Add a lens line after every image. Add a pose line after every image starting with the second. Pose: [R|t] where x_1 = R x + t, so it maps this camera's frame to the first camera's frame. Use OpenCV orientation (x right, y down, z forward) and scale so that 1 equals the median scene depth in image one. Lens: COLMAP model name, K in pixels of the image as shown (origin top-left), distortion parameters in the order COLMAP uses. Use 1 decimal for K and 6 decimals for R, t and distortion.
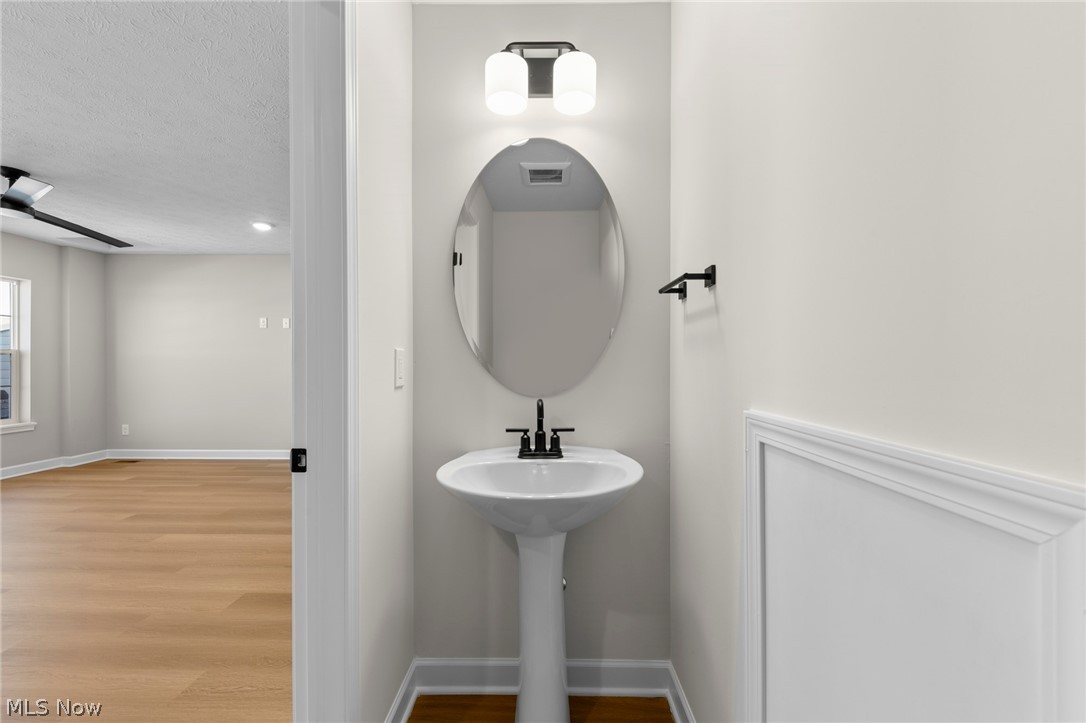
lens RADIAL K [[421.2, 0, 545.6], [0, 421.2, 366.6], [0, 0, 1]] dist [-0.001709, -0.000686]
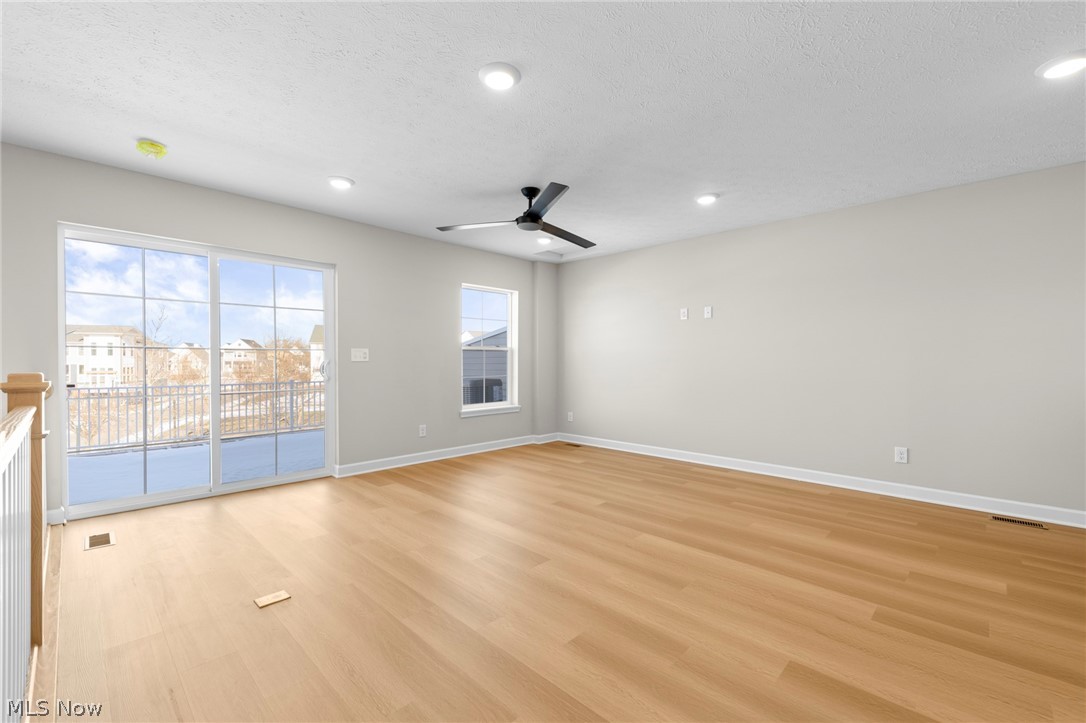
lens RADIAL K [[464.1, 0, 542.5], [0, 464.1, 364.3], [0, 0, 1]] dist [0.015508, 0.000022]
pose [[0.720785, 0.003275, -0.693151, -0.241258], [-0.007088, 0.999971, -0.002646, 0.016698], [0.693122, 0.006820, 0.720788, 0.060324]]
